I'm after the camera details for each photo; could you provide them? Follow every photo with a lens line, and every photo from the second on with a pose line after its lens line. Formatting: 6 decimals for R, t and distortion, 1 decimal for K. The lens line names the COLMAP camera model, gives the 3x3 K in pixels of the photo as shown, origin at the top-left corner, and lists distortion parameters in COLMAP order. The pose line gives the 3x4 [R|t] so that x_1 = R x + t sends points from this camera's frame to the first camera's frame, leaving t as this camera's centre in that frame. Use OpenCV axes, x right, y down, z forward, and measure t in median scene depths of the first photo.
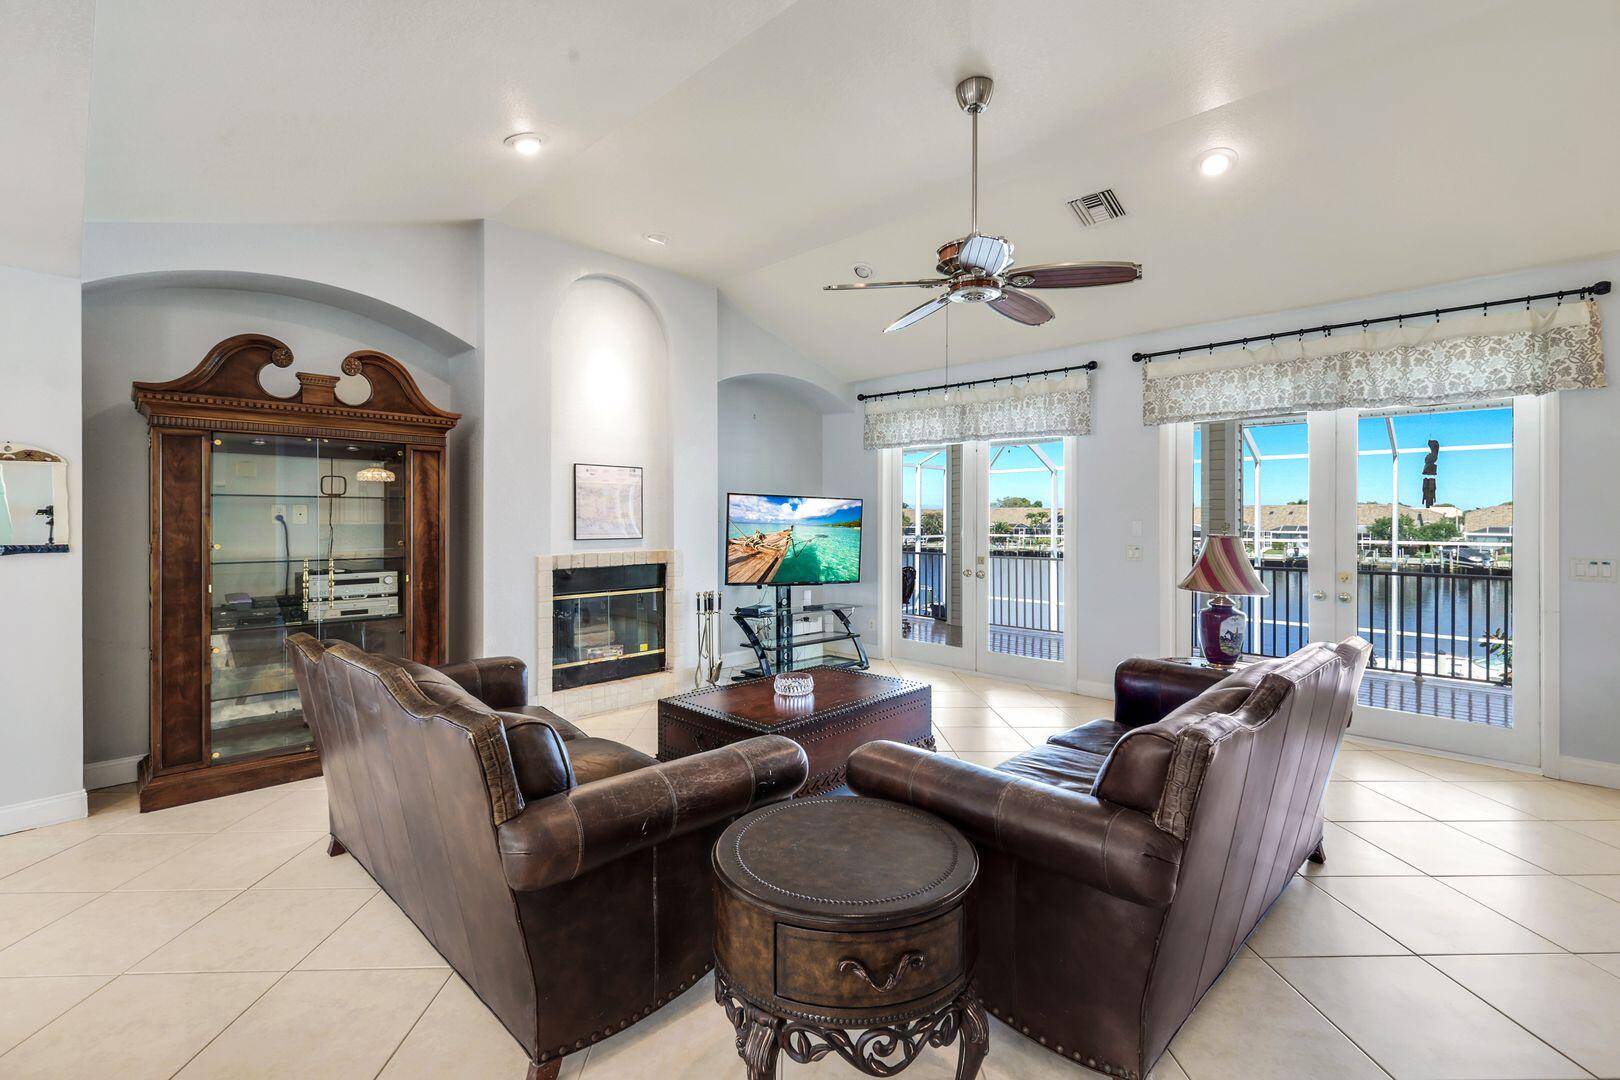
lens RADIAL K [[693.1, 0, 833.3], [0, 693.1, 516.8], [0, 0, 1]] dist [0.001121, 0.000216]
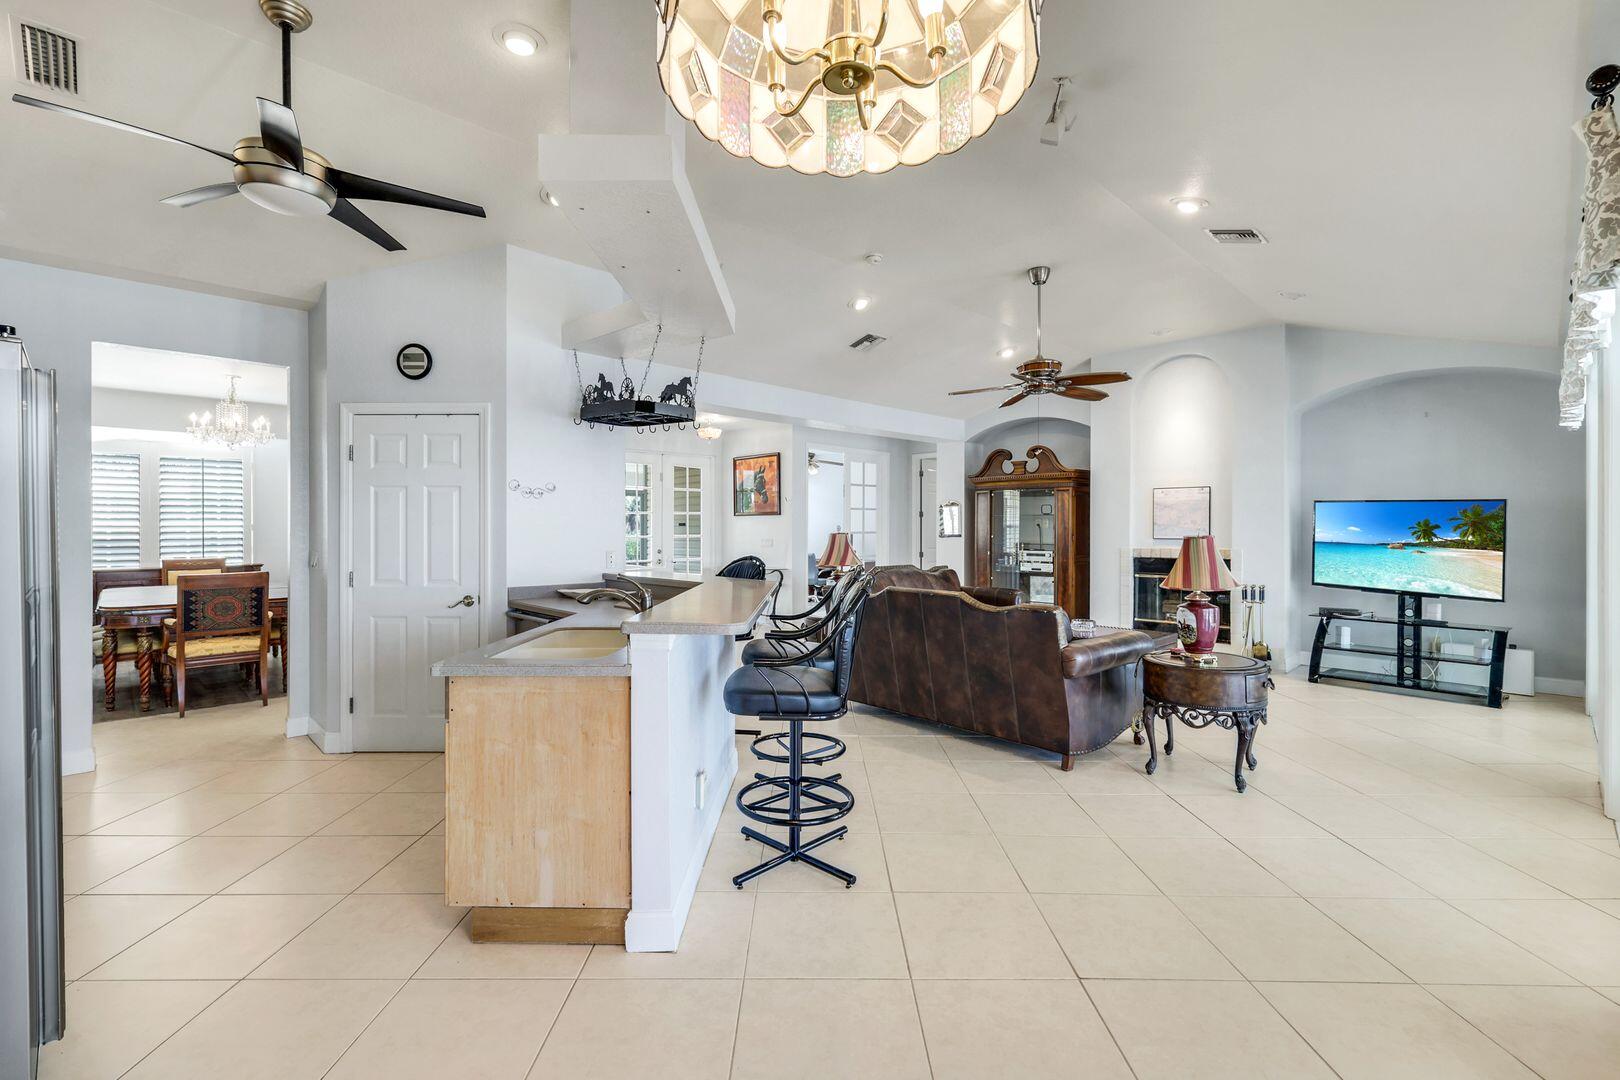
lens RADIAL K [[708.7, 0, 795.9], [0, 708.7, 528.9], [0, 0, 1]] dist [0.002291, 0.000179]
pose [[-0.060559, -0.000191, -0.998165, 1.405467], [0.001372, 0.999999, -0.000274, 0.012835], [0.998164, -0.001386, -0.060559, 0.363250]]
